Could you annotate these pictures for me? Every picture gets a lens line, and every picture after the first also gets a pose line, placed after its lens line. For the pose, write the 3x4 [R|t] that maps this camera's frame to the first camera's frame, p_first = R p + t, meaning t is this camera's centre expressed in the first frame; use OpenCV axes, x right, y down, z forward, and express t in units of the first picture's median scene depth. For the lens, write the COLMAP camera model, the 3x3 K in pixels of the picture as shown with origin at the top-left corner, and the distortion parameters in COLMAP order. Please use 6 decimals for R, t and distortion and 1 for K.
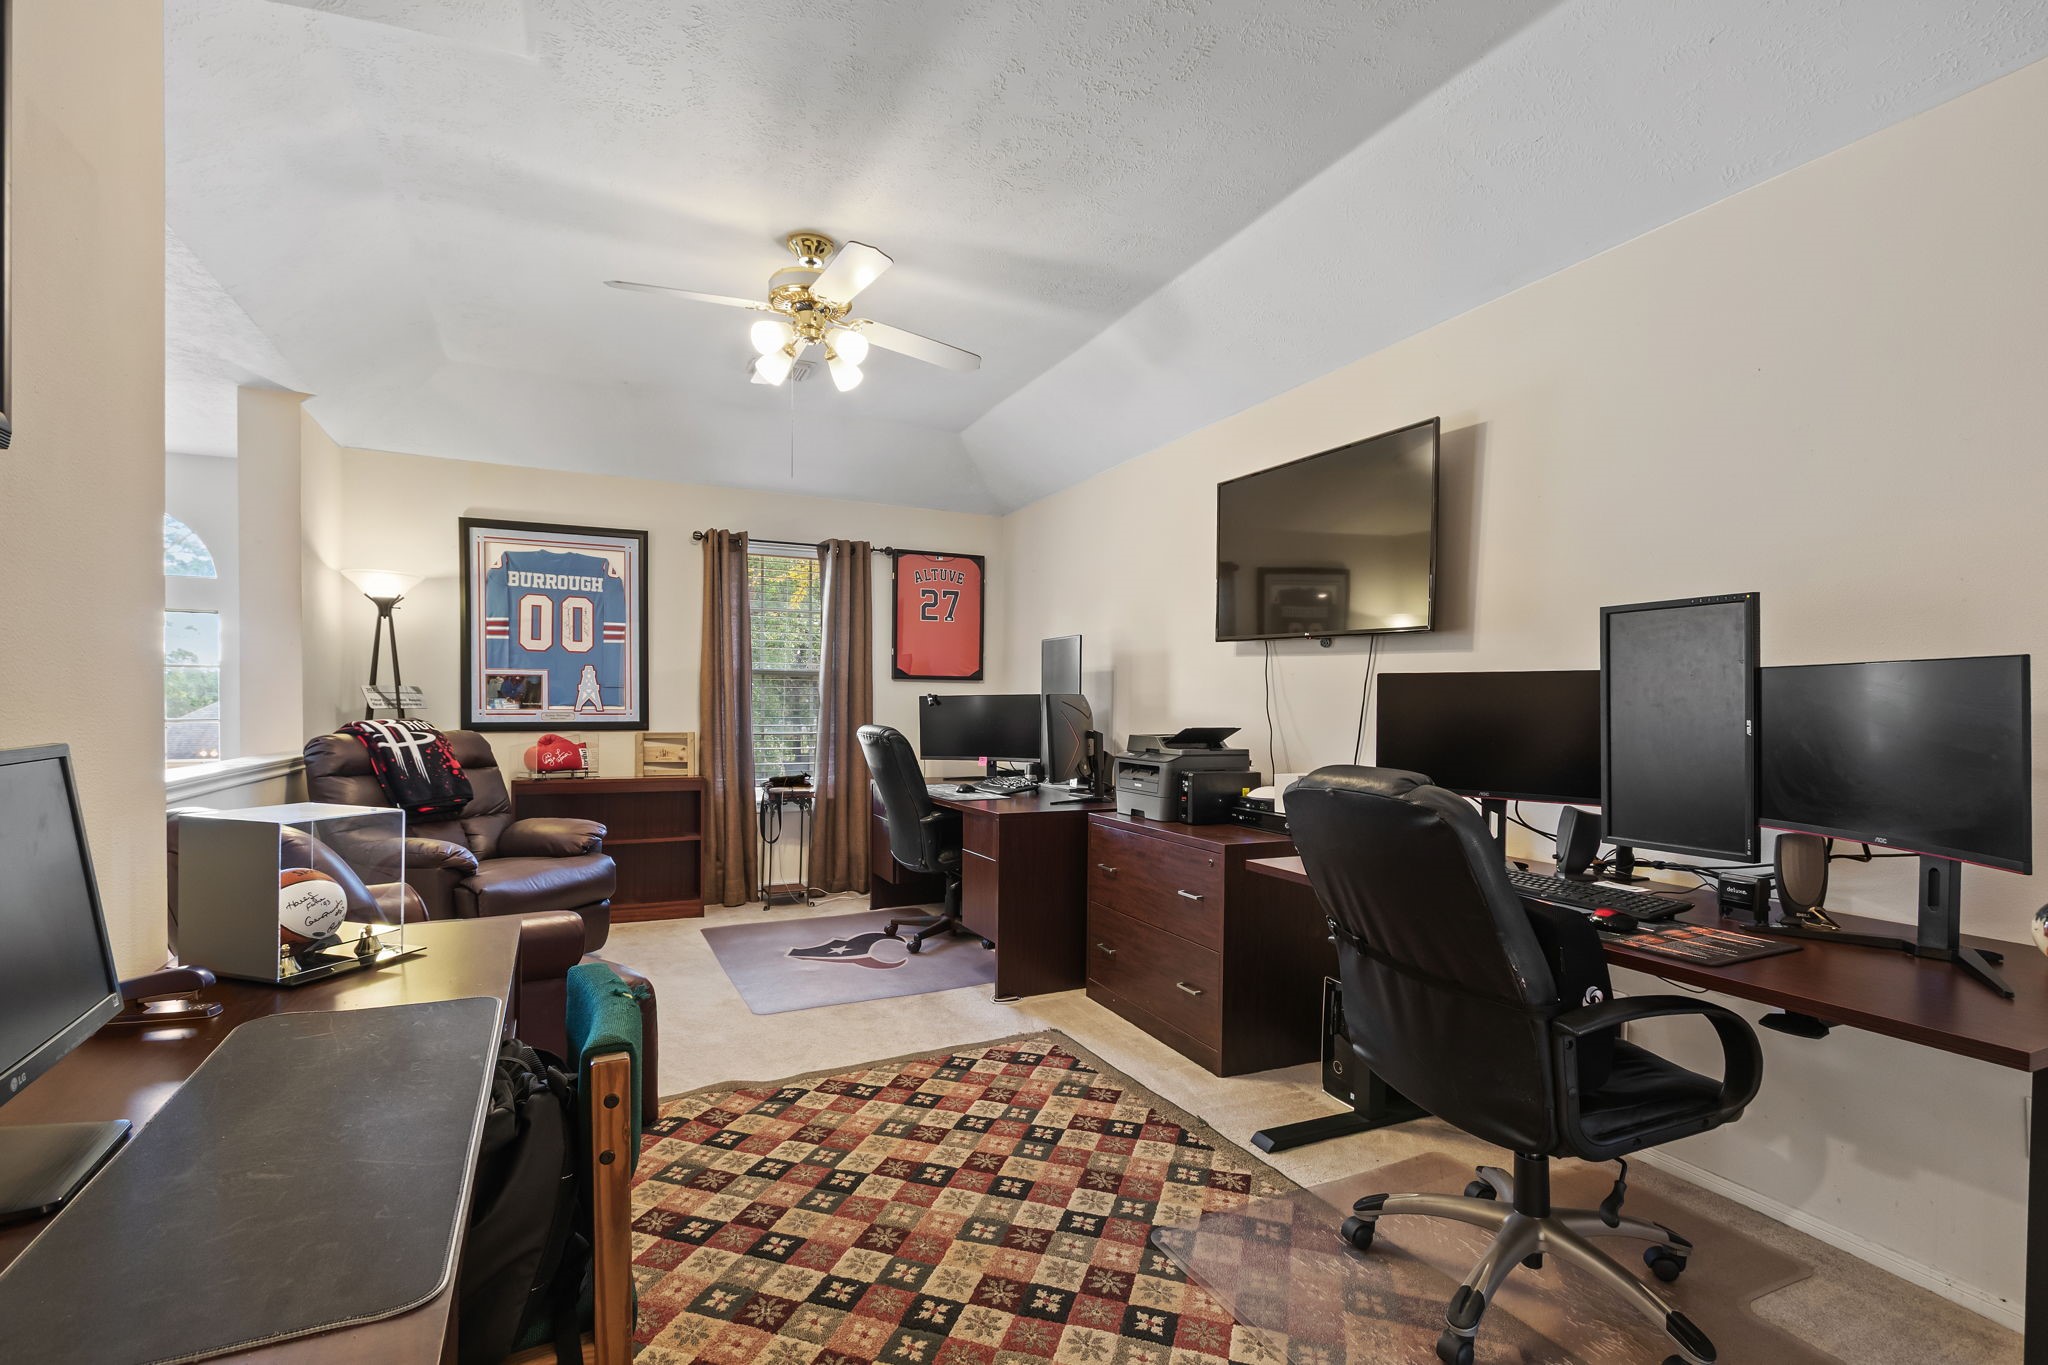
lens RADIAL K [[938.2, 0, 1030.1], [0, 938.2, 698.4], [0, 0, 1]] dist [0.003183, -0.000411]
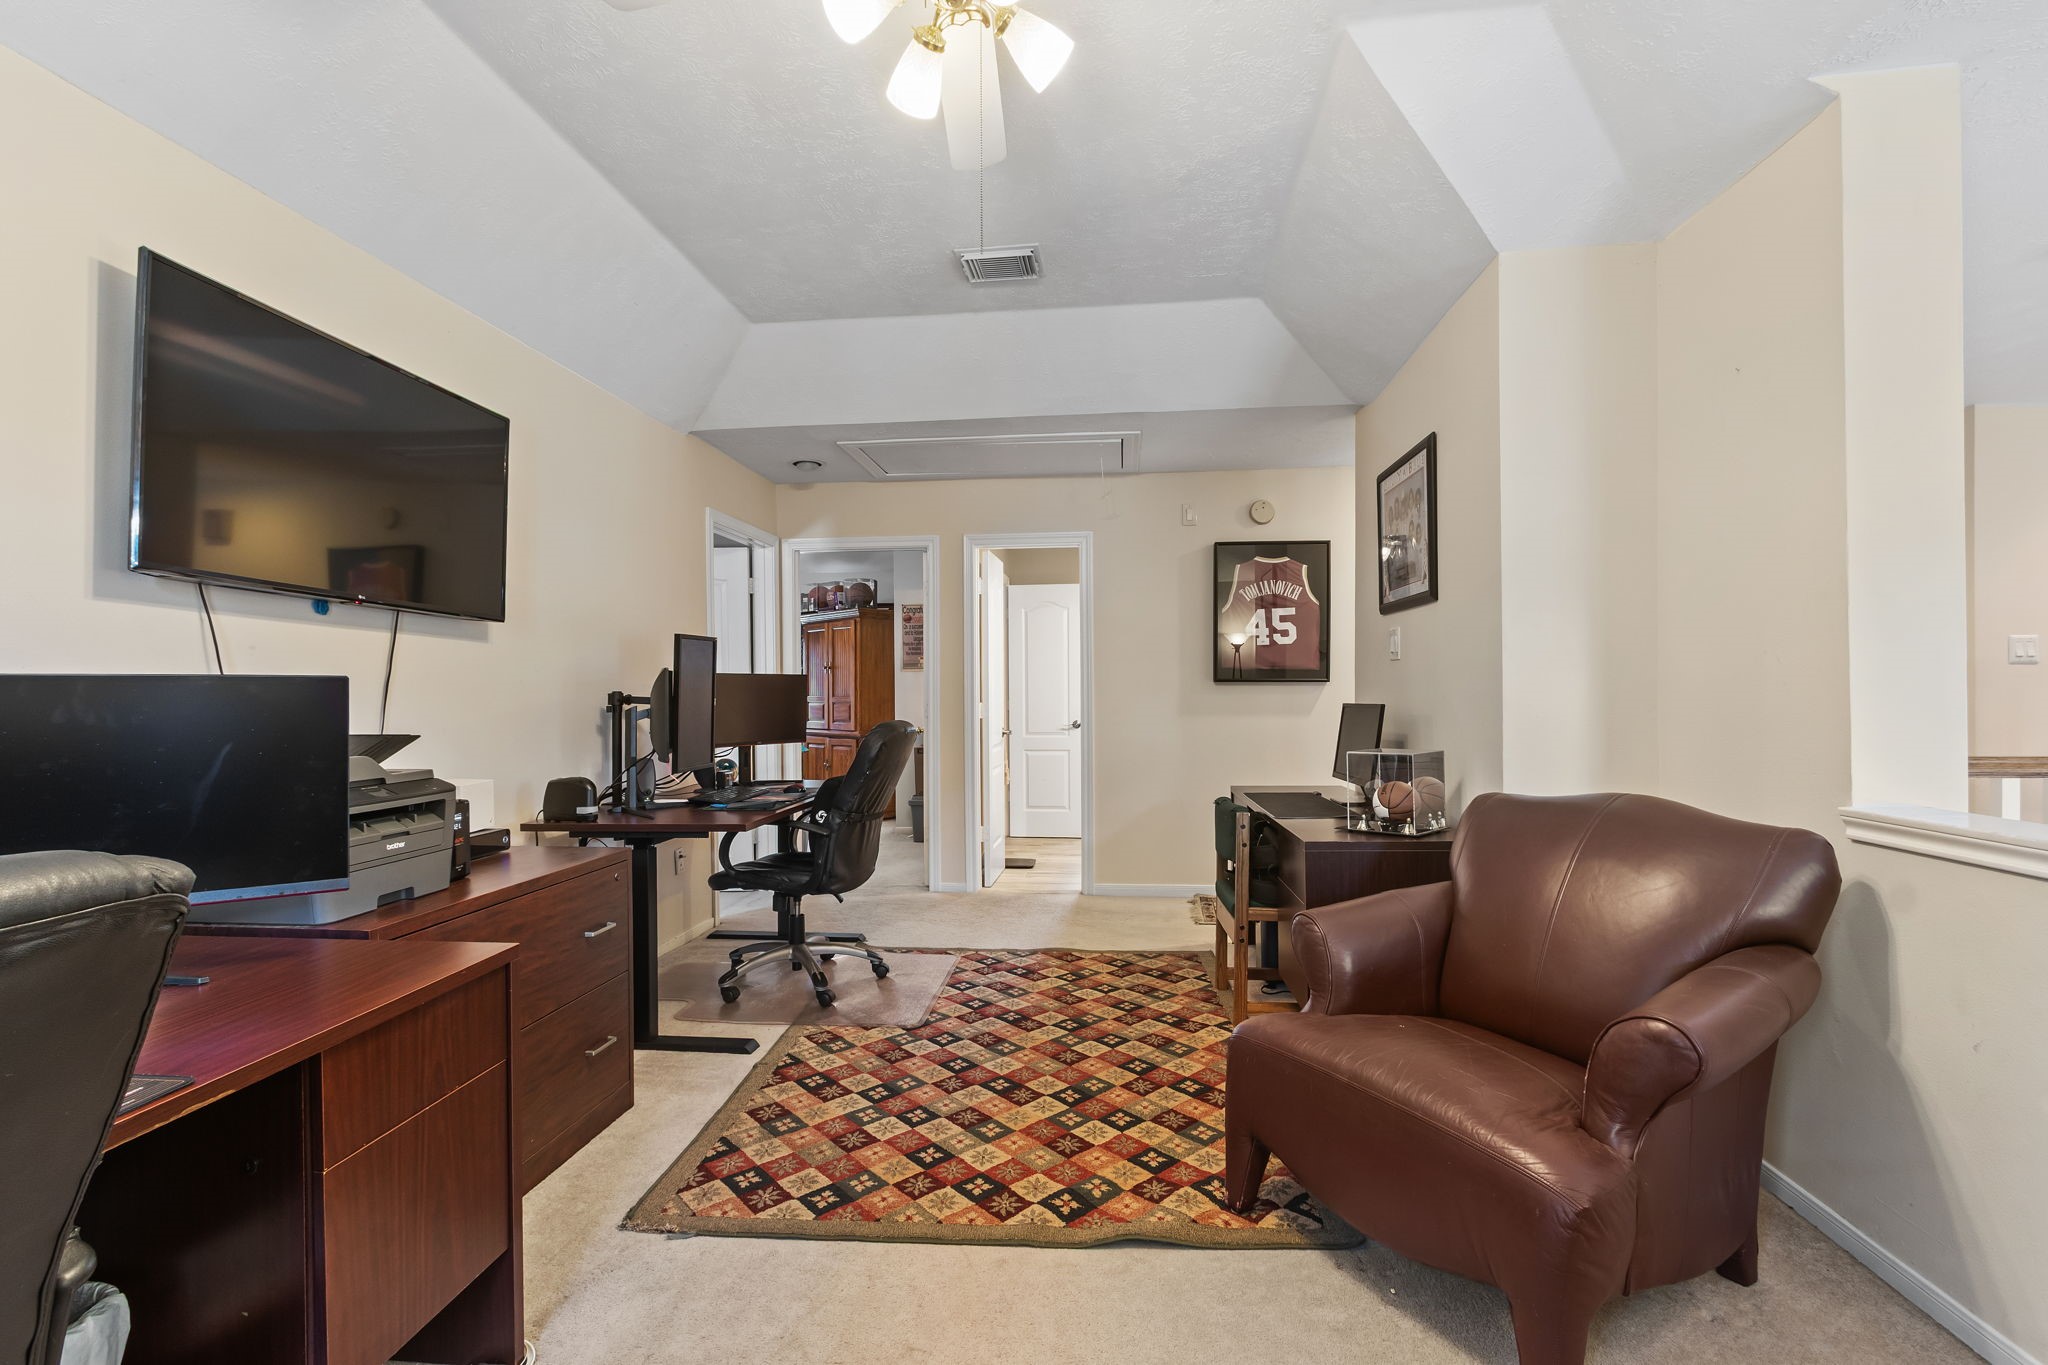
lens RADIAL K [[938.2, 0, 1028.1], [0, 938.2, 685.2], [0, 0, 1]] dist [0.003183, -0.000411]
pose [[-0.857506, 0.000107, 0.514474, -0.696751], [-0.003985, 0.999969, -0.006851, 0.002842], [-0.514459, -0.007925, -0.857479, 1.867442]]
